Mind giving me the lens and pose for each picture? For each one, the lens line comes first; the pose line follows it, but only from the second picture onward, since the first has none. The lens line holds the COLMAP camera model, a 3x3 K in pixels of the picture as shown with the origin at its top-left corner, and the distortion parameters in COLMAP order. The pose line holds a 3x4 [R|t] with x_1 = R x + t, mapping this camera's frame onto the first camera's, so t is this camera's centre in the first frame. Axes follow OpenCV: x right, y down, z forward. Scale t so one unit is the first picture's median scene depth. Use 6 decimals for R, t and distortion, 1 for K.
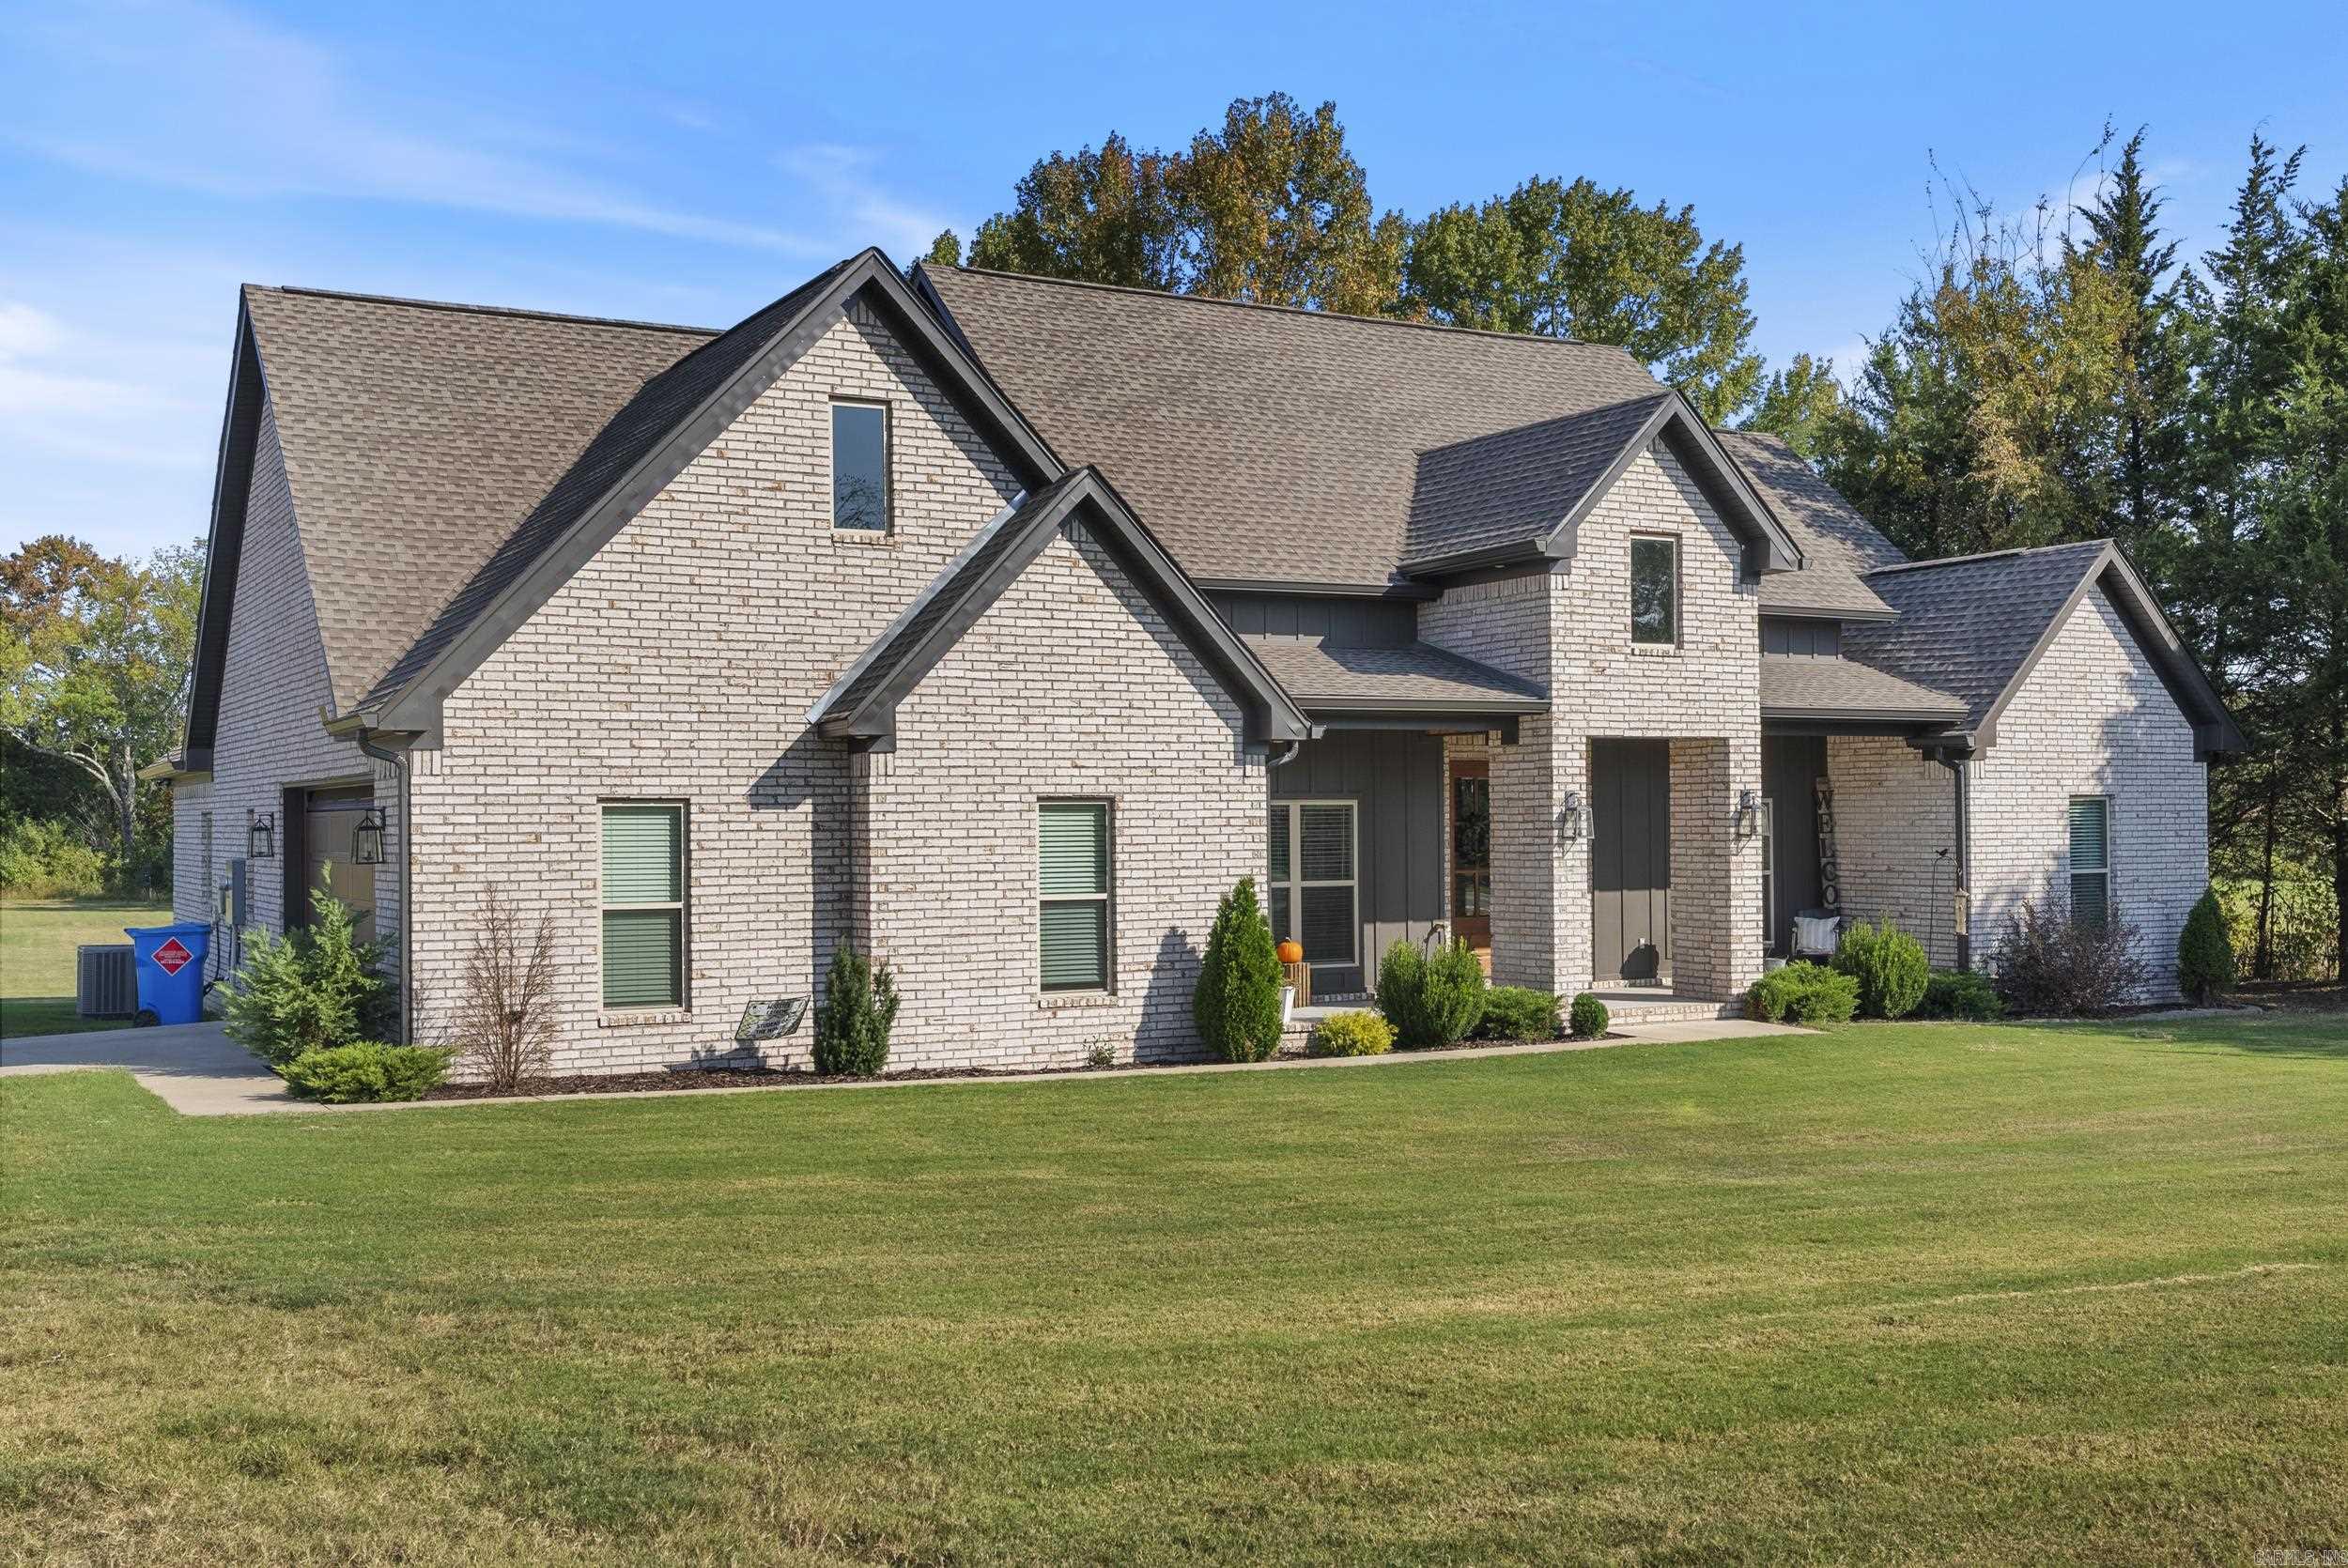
lens RADIAL K [[2353.0, 0, 1177.4], [0, 2353.0, 778.4], [0, 0, 1]] dist [0.009330, 0.000000]
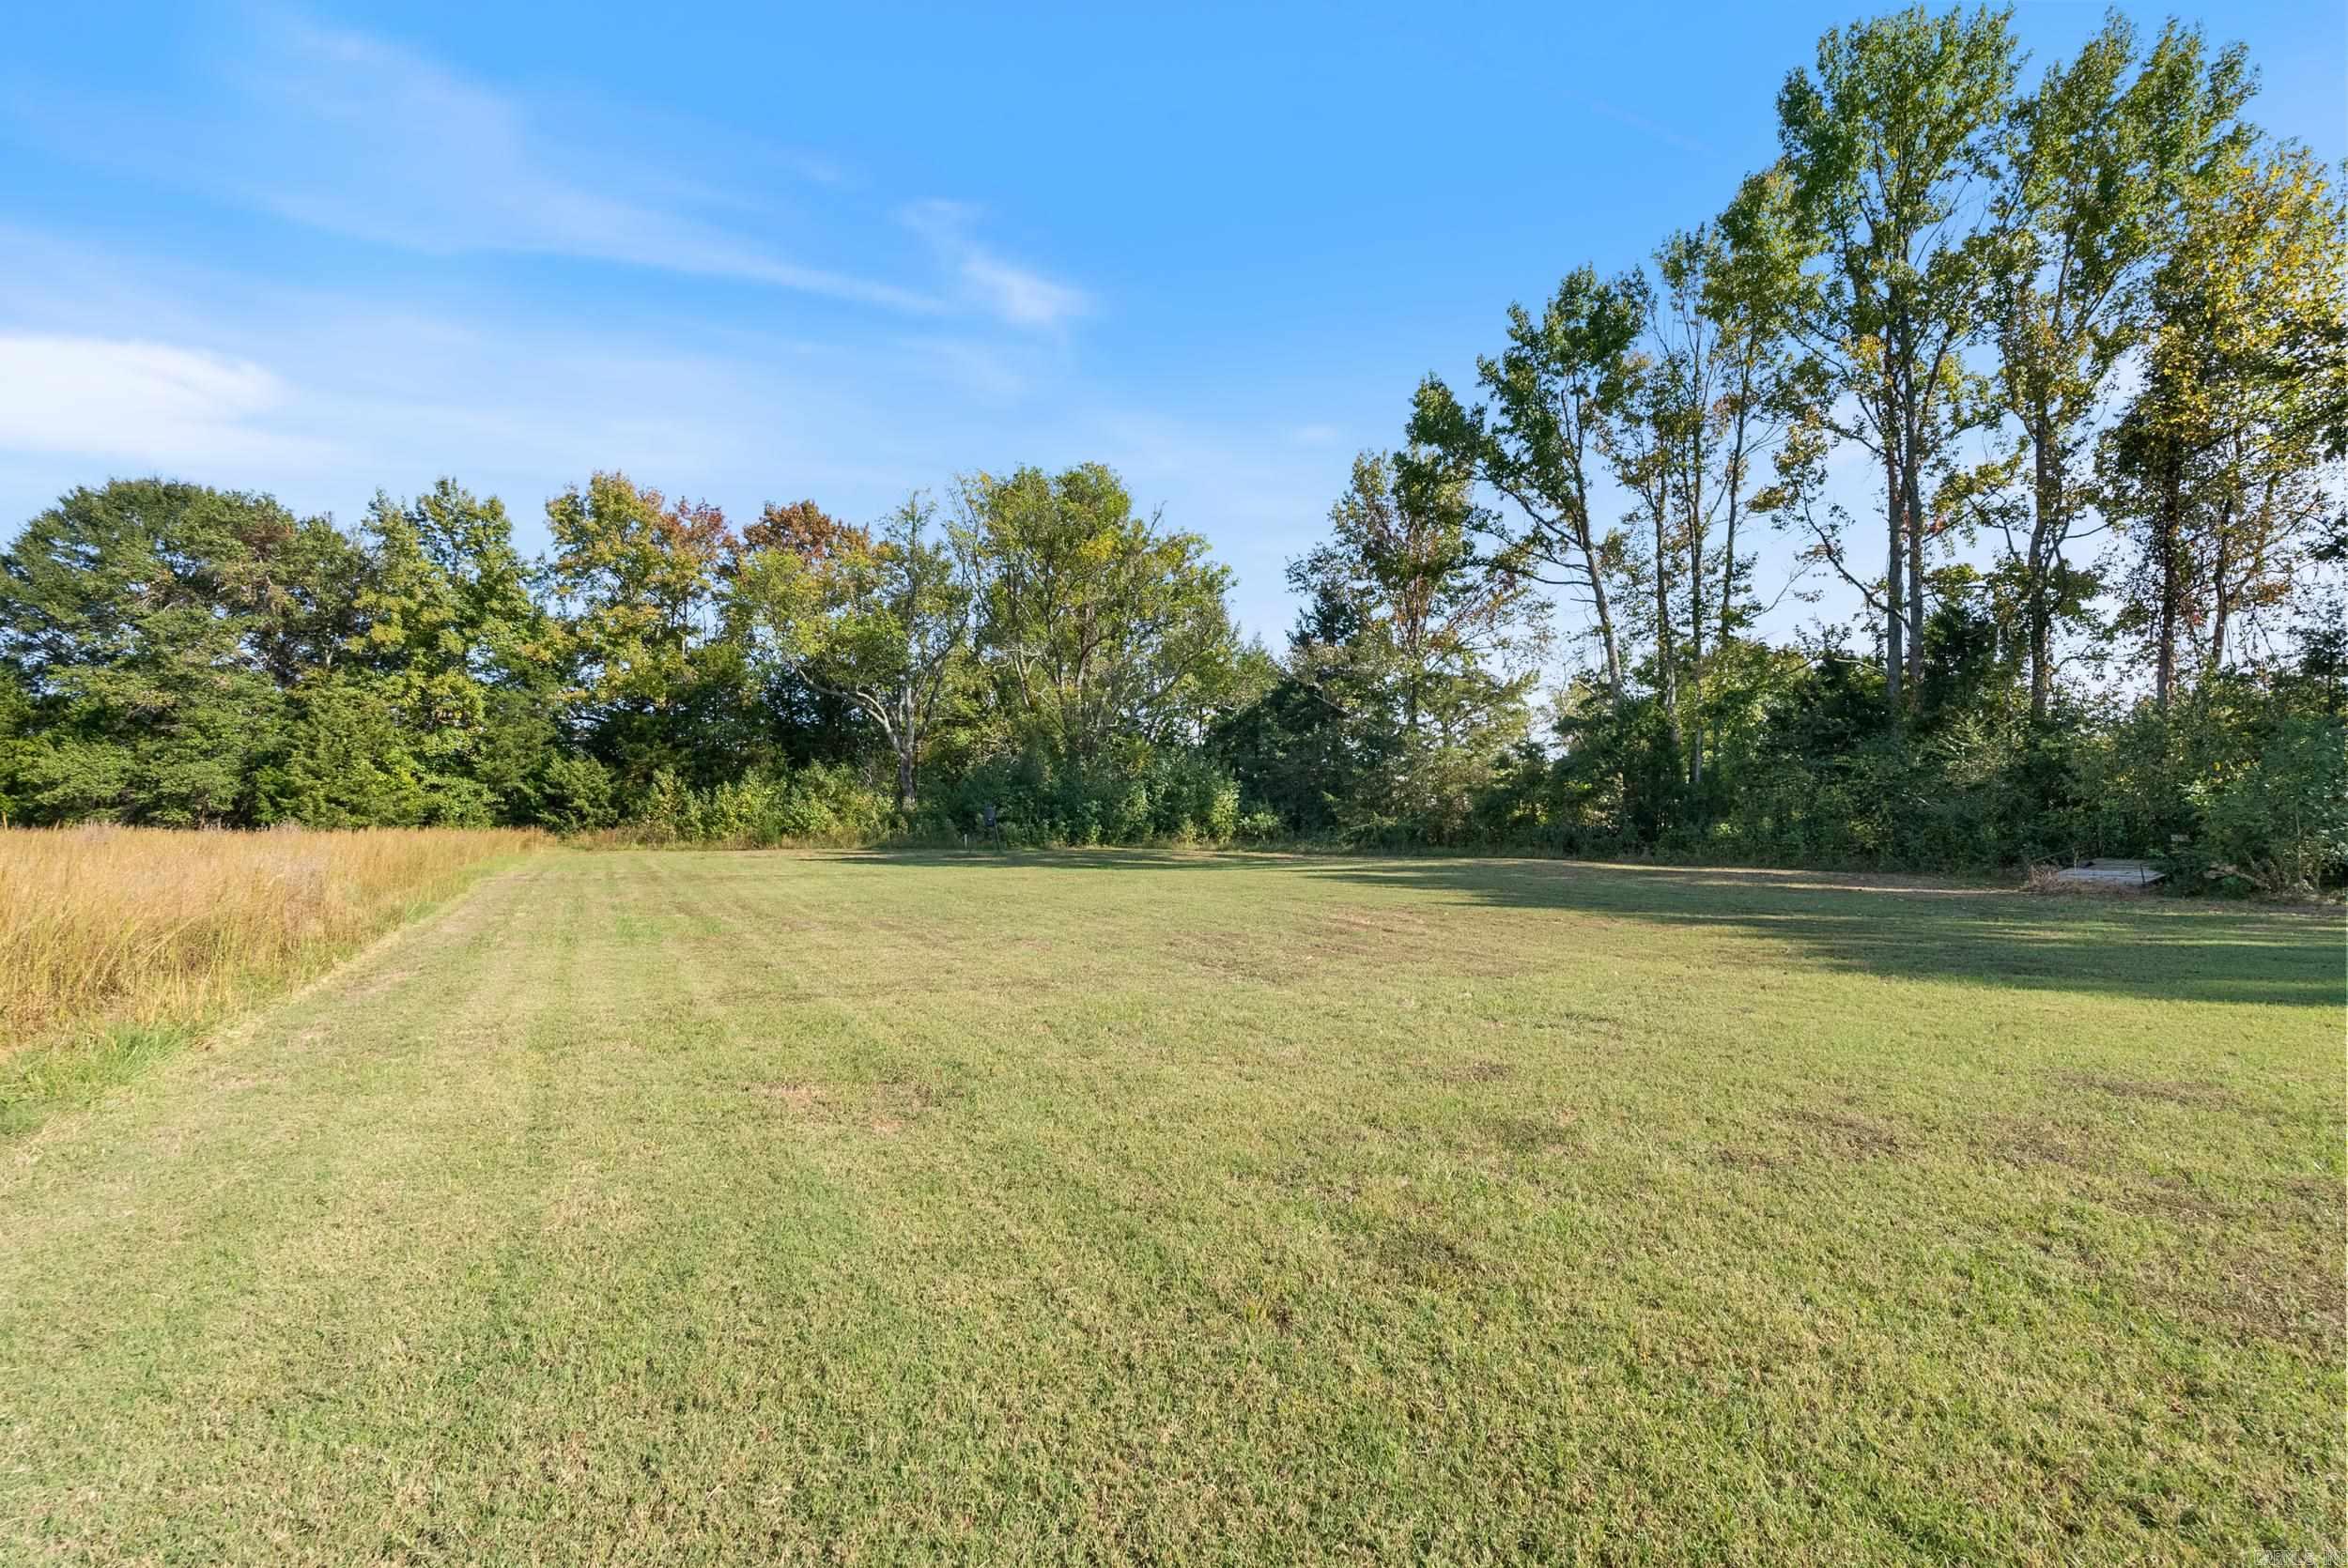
lens RADIAL K [[1043.0, 0, 1183.0], [0, 1043.0, 795.9], [0, 0, 1]] dist [-0.007714, 0.000324]
pose [[0.999628, -0.006629, 0.026455, -1.927055], [0.006299, 0.999902, 0.012512, 0.145144], [-0.026536, -0.012341, 0.999572, 3.185497]]
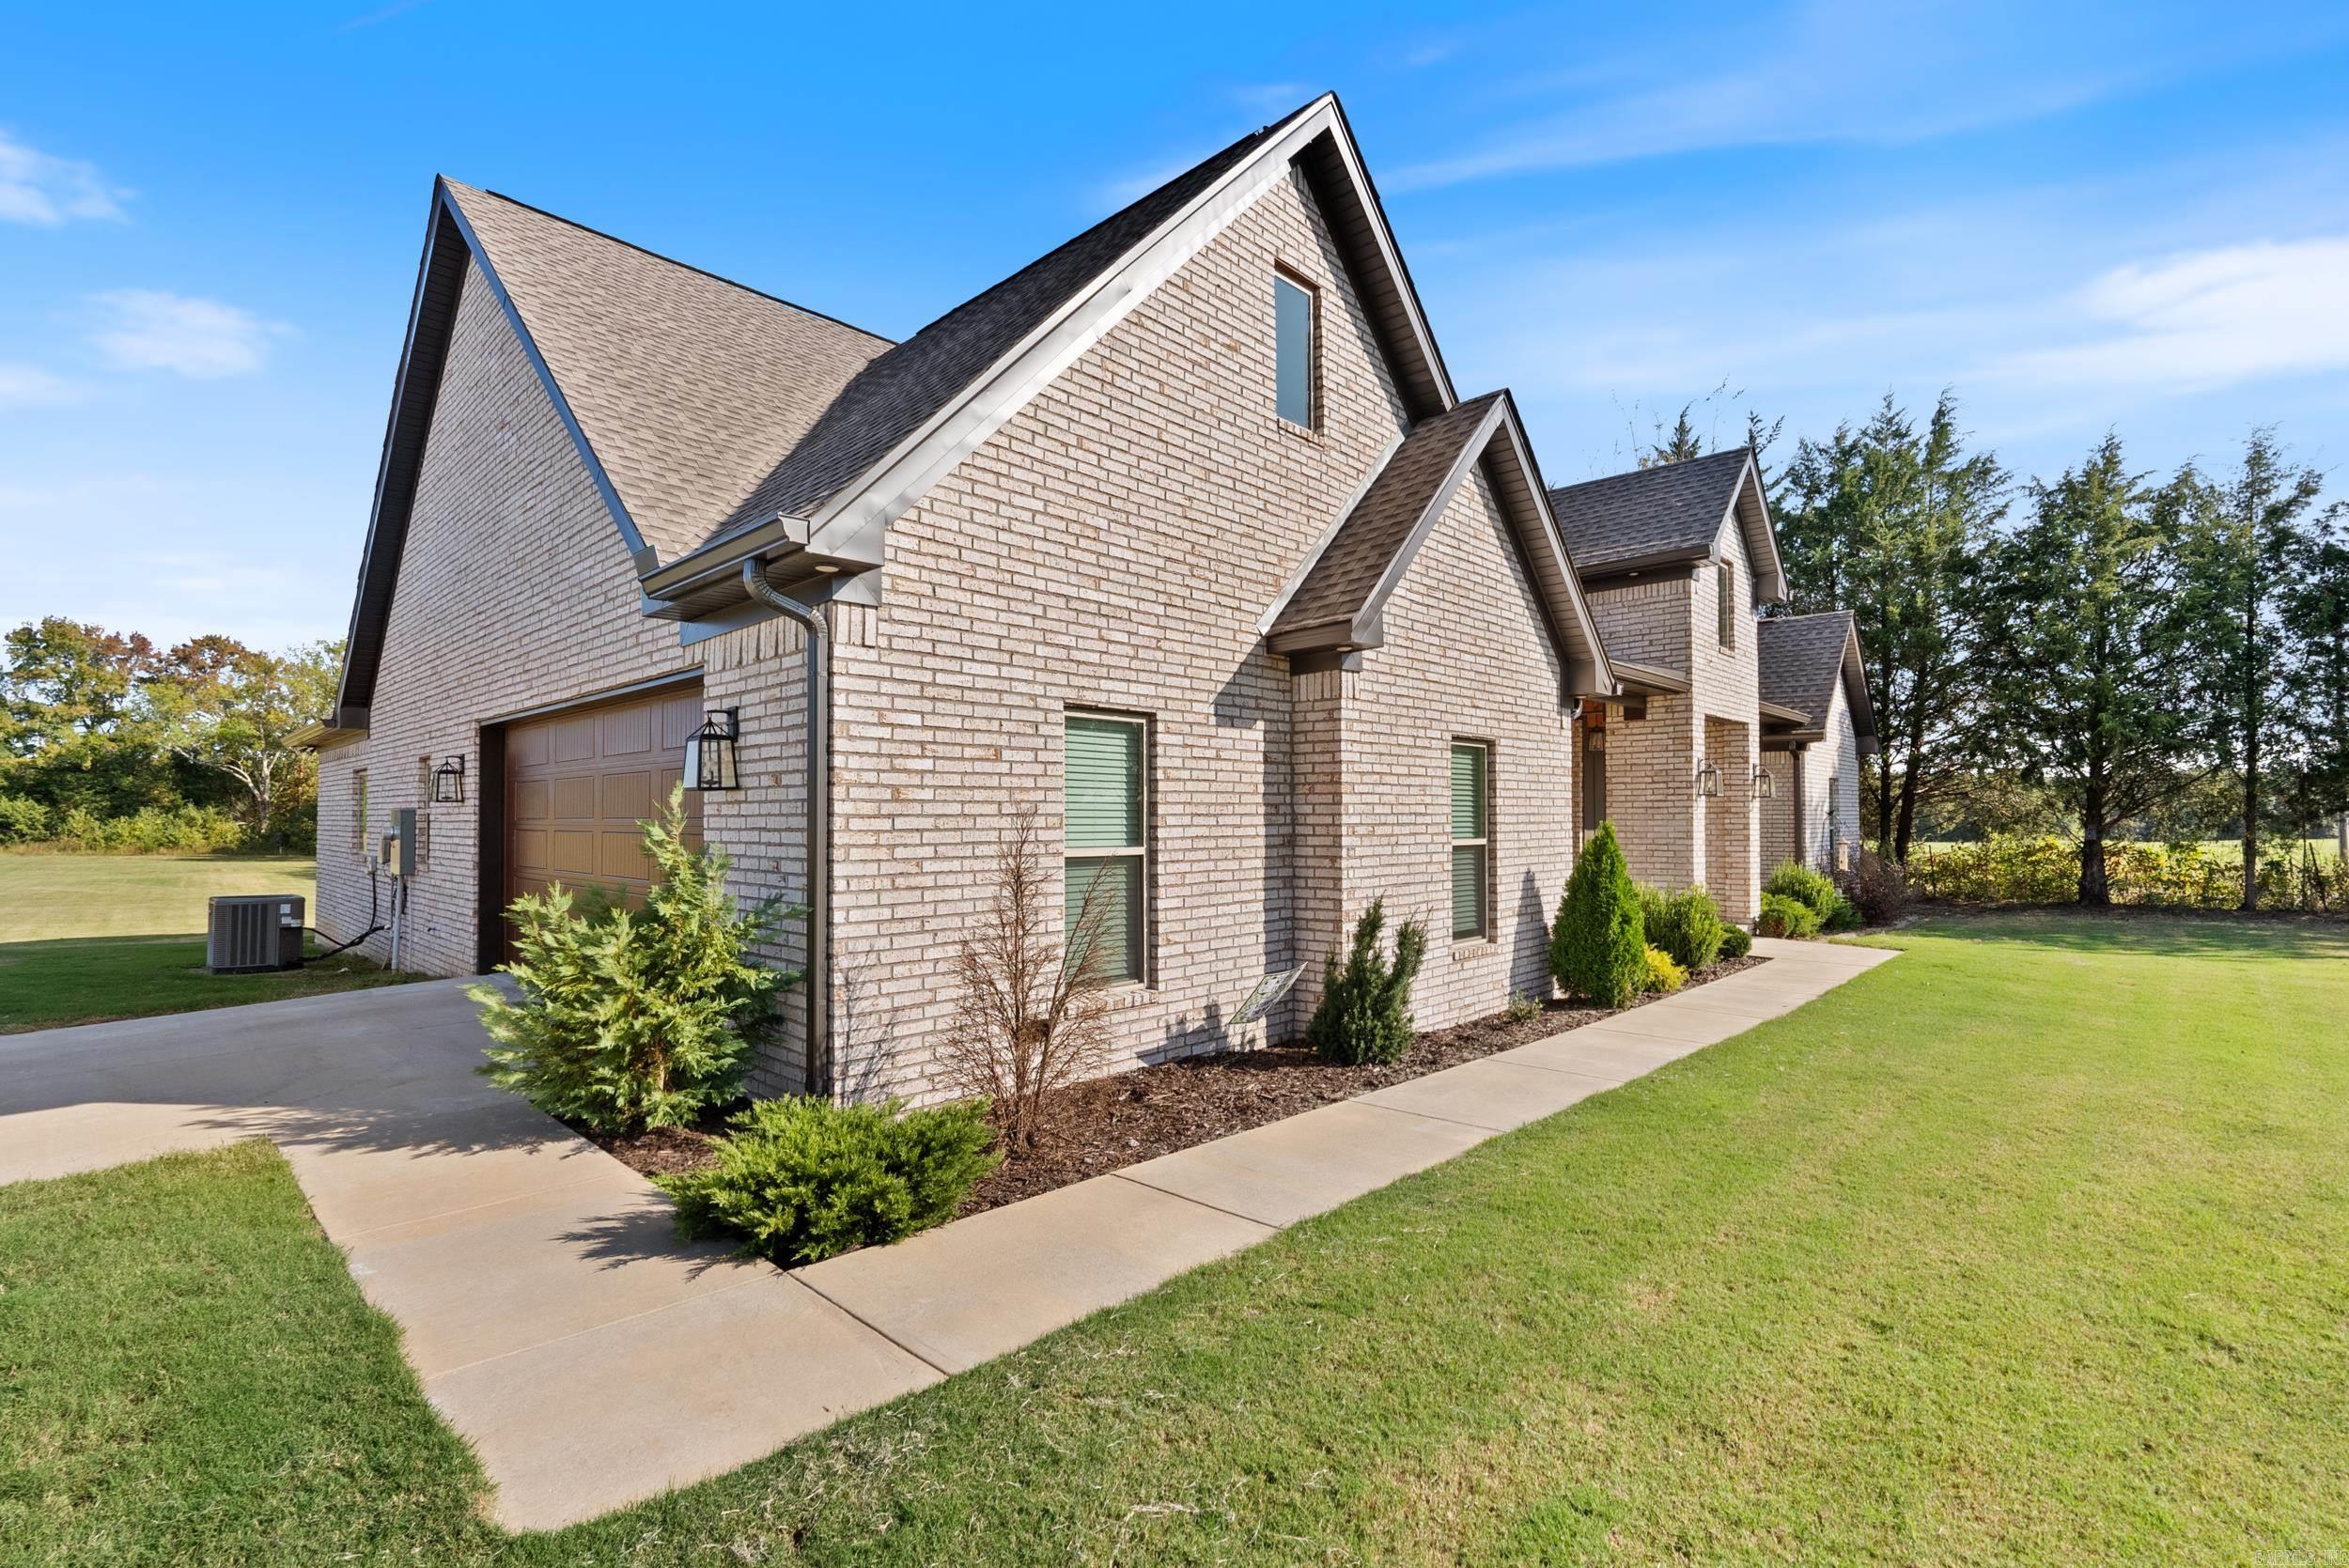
lens RADIAL K [[1043.5, 0, 1178.7], [0, 1043.5, 793.1], [0, 0, 1]] dist [-0.007714, 0.000324]
pose [[0.954045, 0.013916, 0.299341, -0.284710], [-0.012124, 0.999896, -0.007841, 0.035274], [-0.299419, 0.003851, 0.954114, 0.629950]]
